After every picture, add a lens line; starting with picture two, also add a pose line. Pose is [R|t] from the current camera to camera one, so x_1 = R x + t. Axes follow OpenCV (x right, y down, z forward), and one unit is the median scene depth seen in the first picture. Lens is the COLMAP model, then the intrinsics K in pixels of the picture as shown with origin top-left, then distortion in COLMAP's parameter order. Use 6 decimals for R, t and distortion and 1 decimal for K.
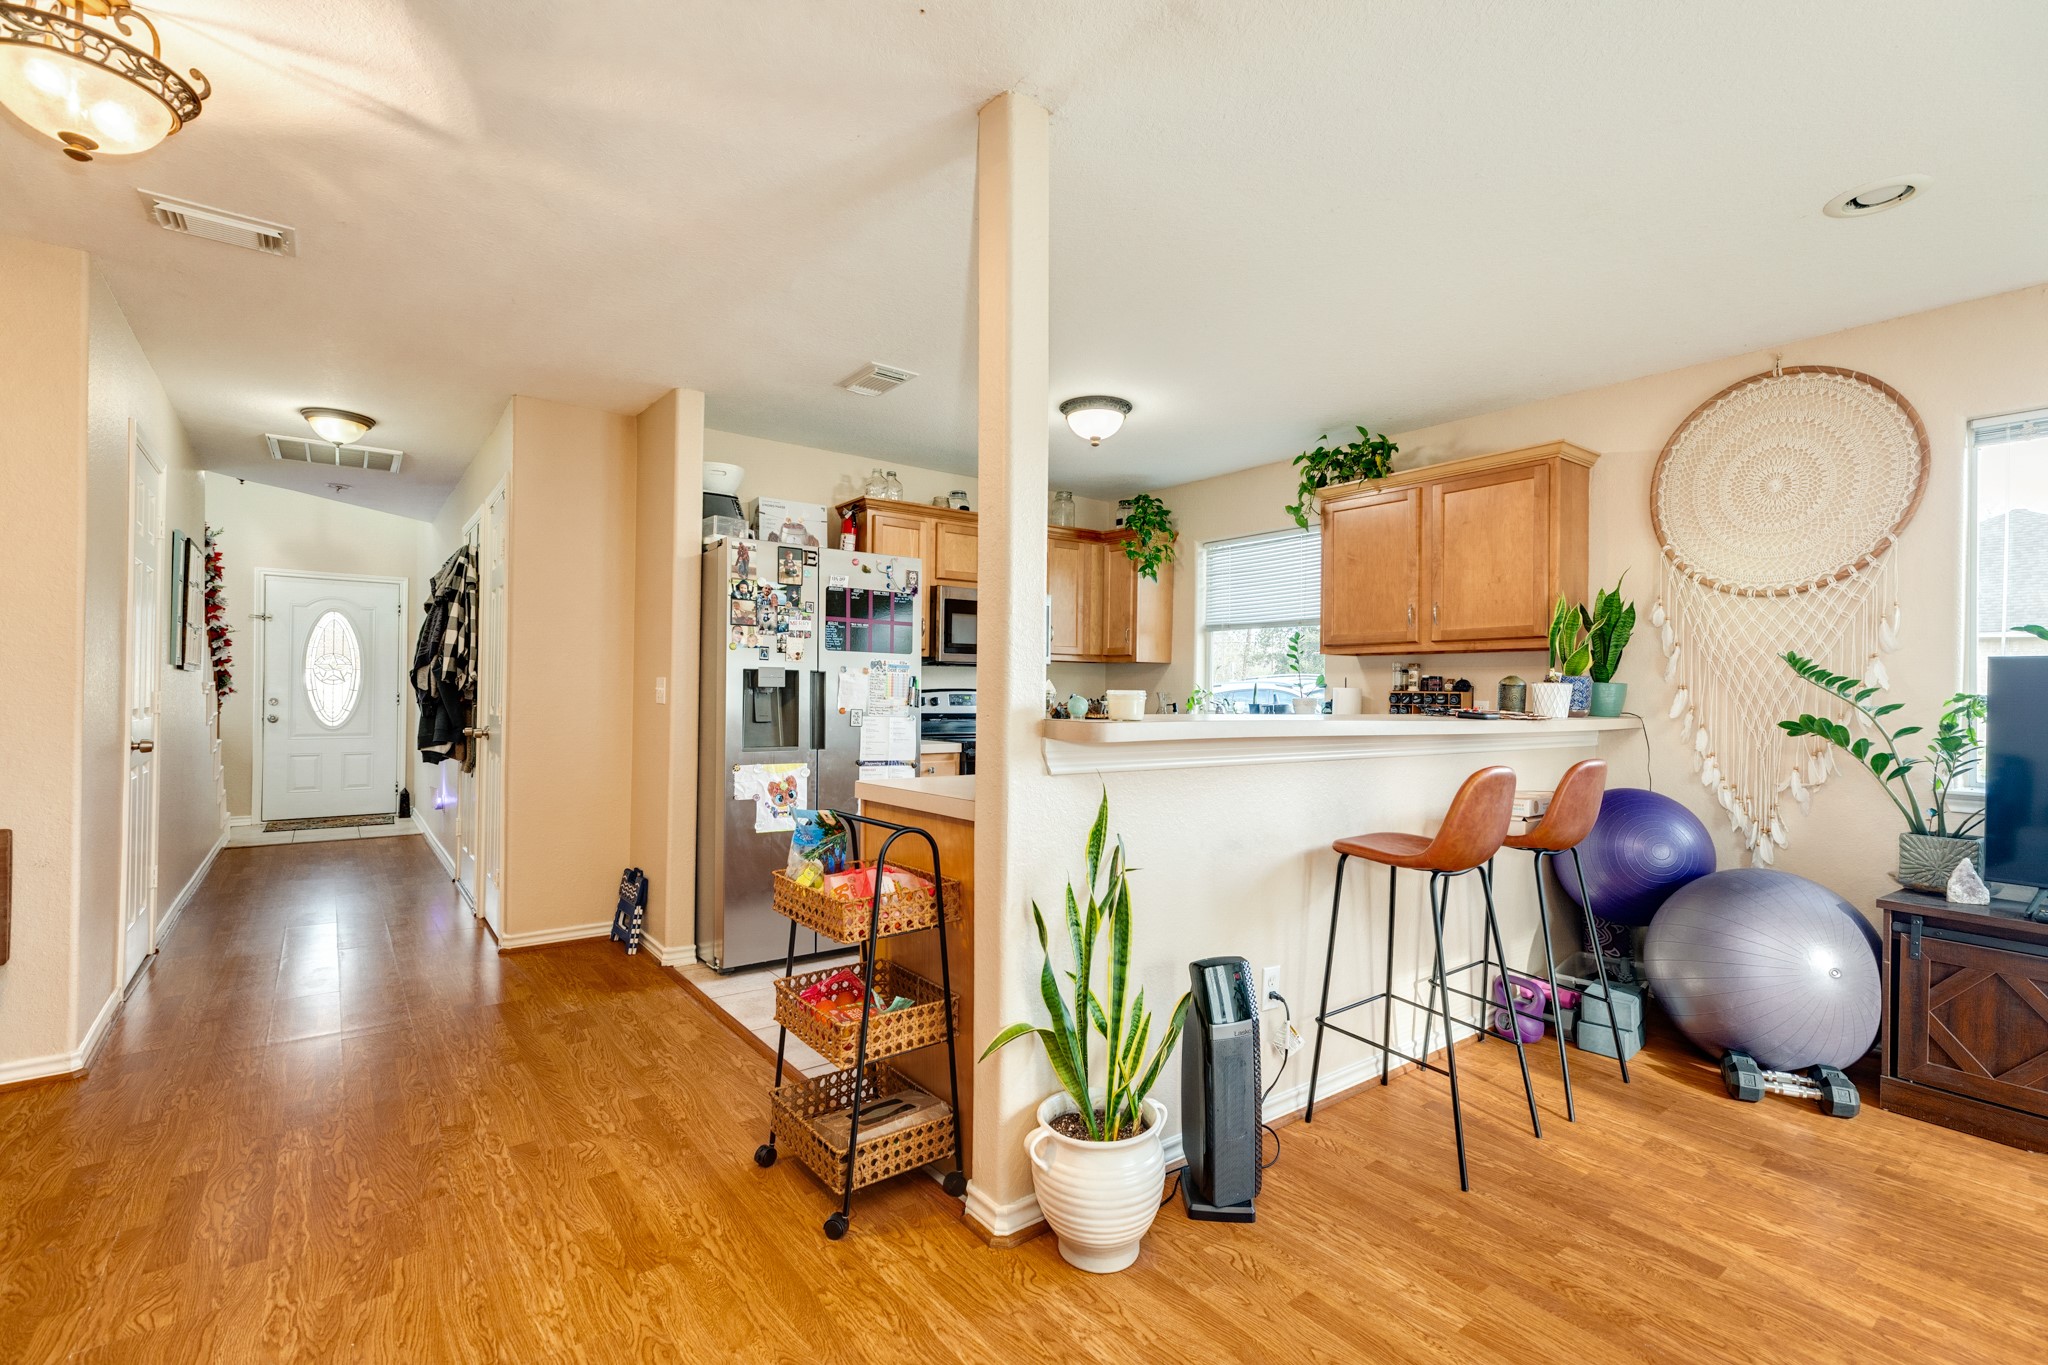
lens RADIAL K [[913.3, 0, 1023.3], [0, 913.3, 685.6], [0, 0, 1]] dist [0.004939, -0.000365]
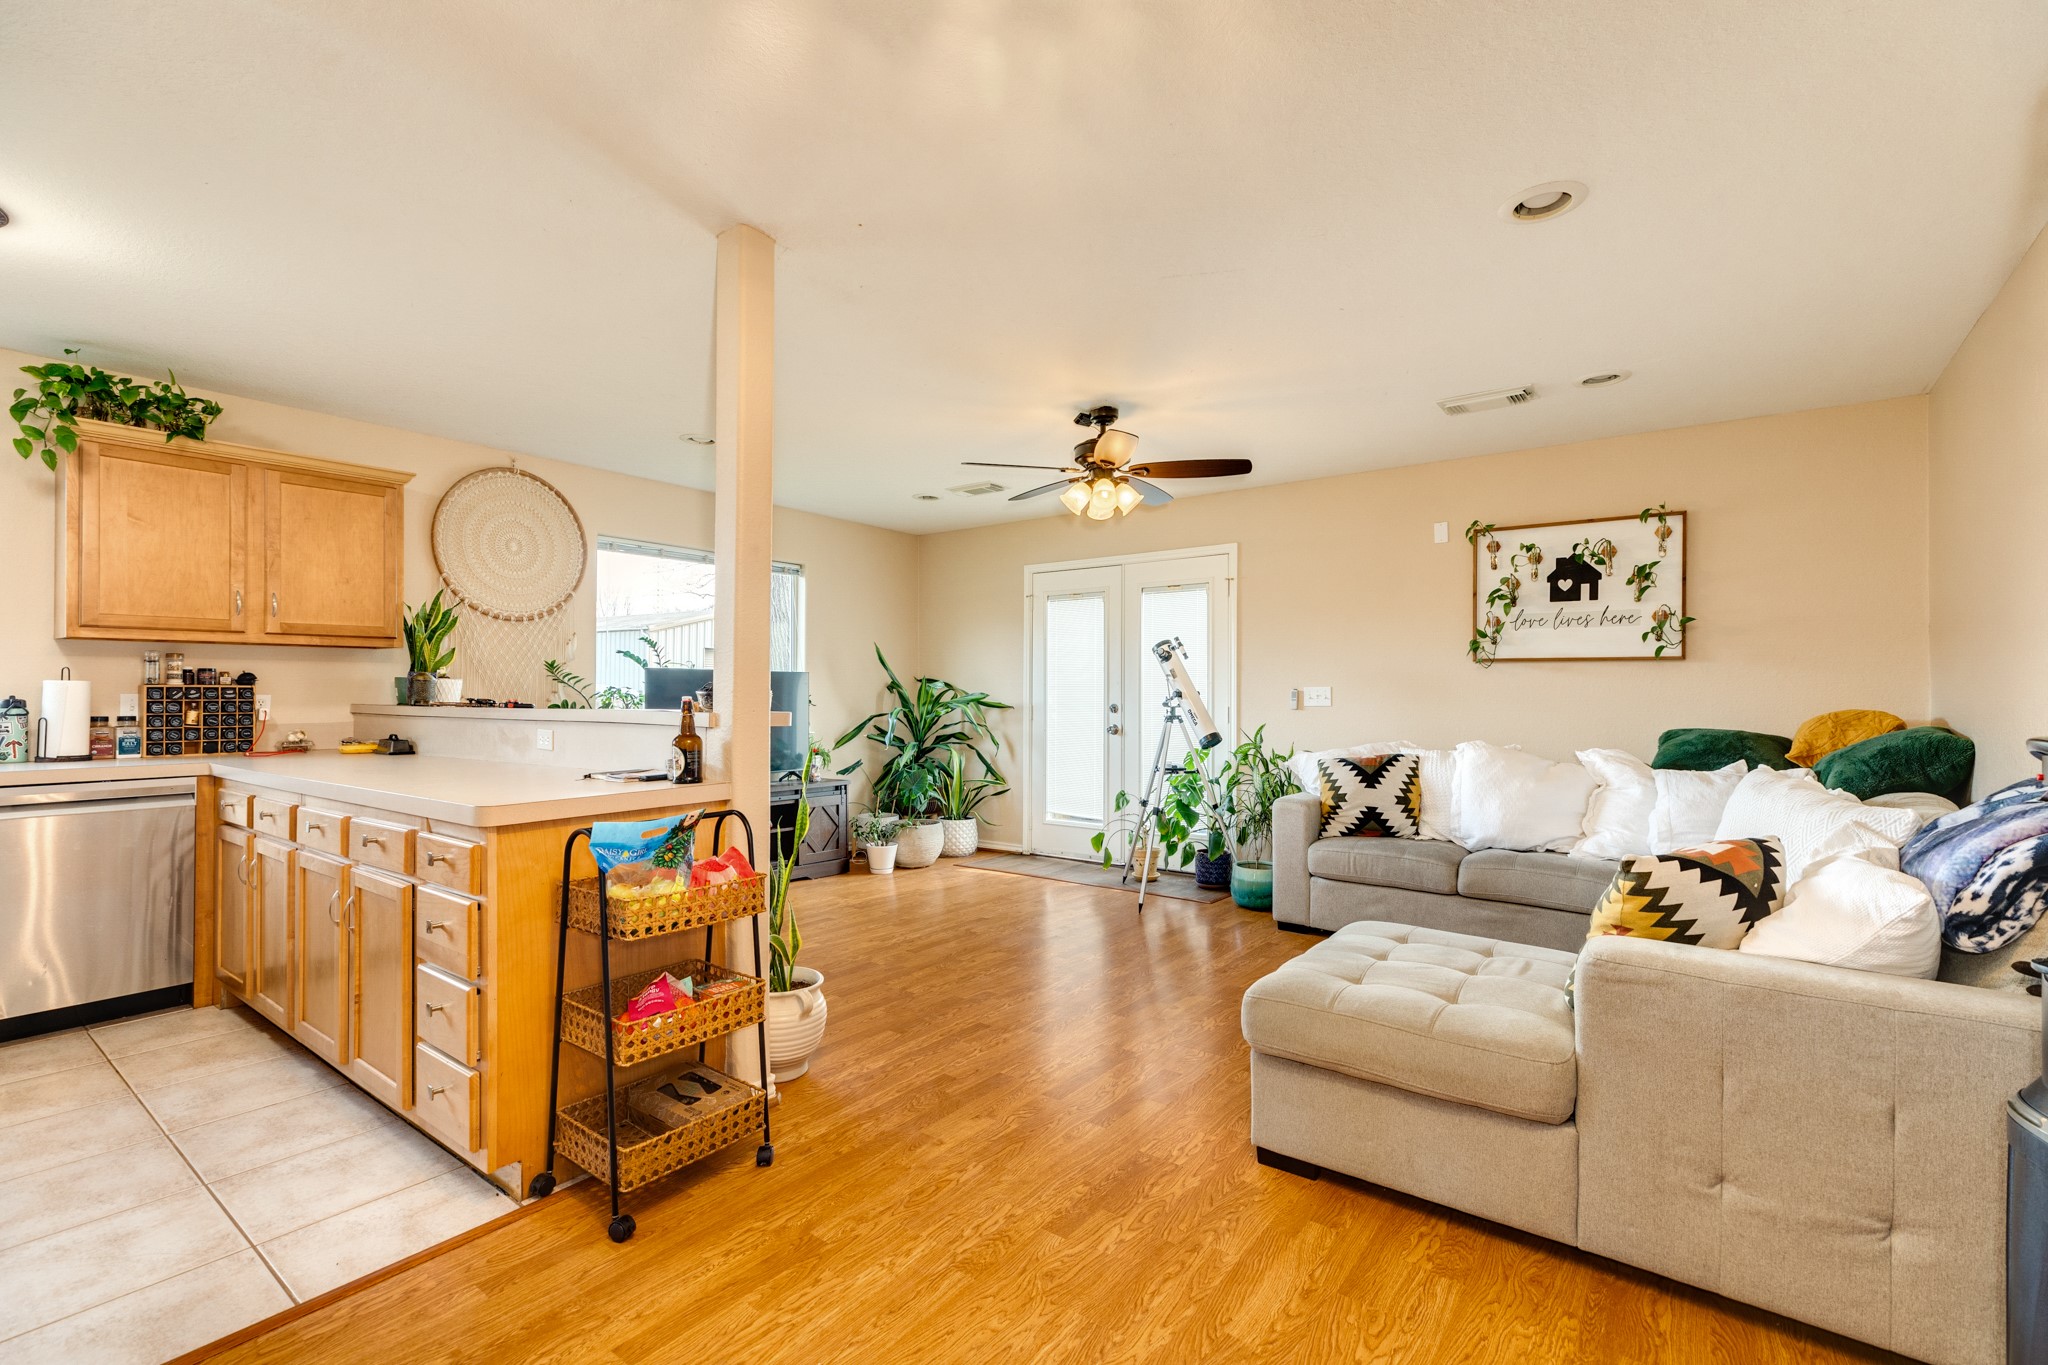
lens RADIAL K [[913.3, 0, 1023.8], [0, 913.3, 685.3], [0, 0, 1]] dist [0.004939, -0.000365]
pose [[-0.264344, -0.004860, 0.964416, -0.686131], [-0.010842, 0.999939, 0.002067, -0.004327], [-0.964368, -0.009909, -0.264381, 0.488236]]
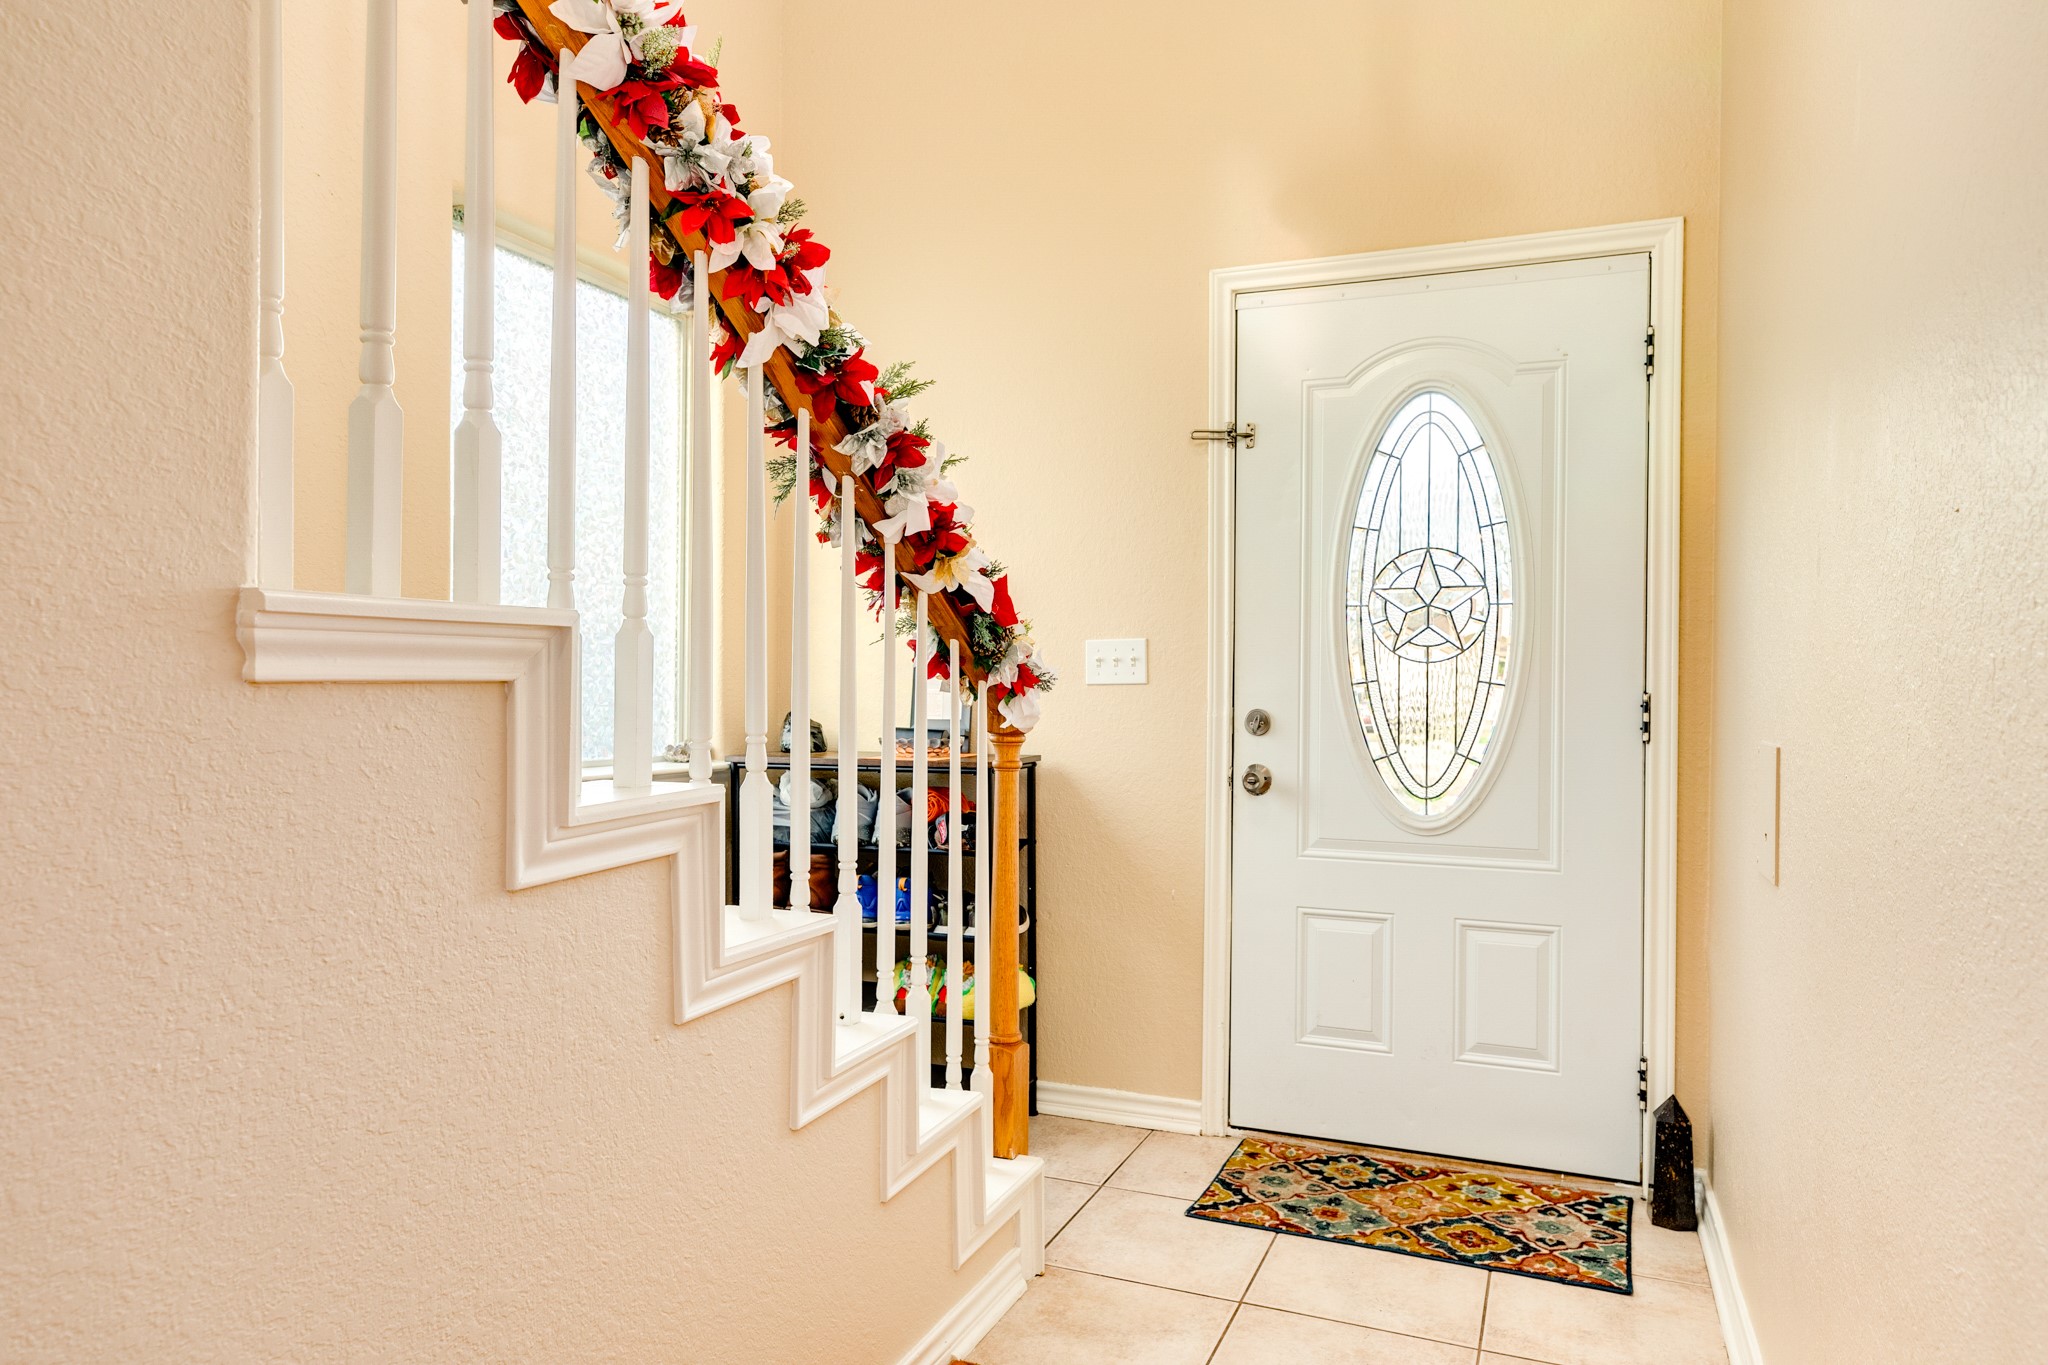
lens RADIAL K [[1339.4, 0, 1022.6], [0, 1339.4, 679.9], [0, 0, 1]] dist [-0.001598, -0.000467]
pose [[0.510492, -0.003283, -0.859876, -0.945160], [0.000679, 0.999994, -0.003415, 0.010950], [0.859882, 0.001160, 0.510491, 1.382478]]
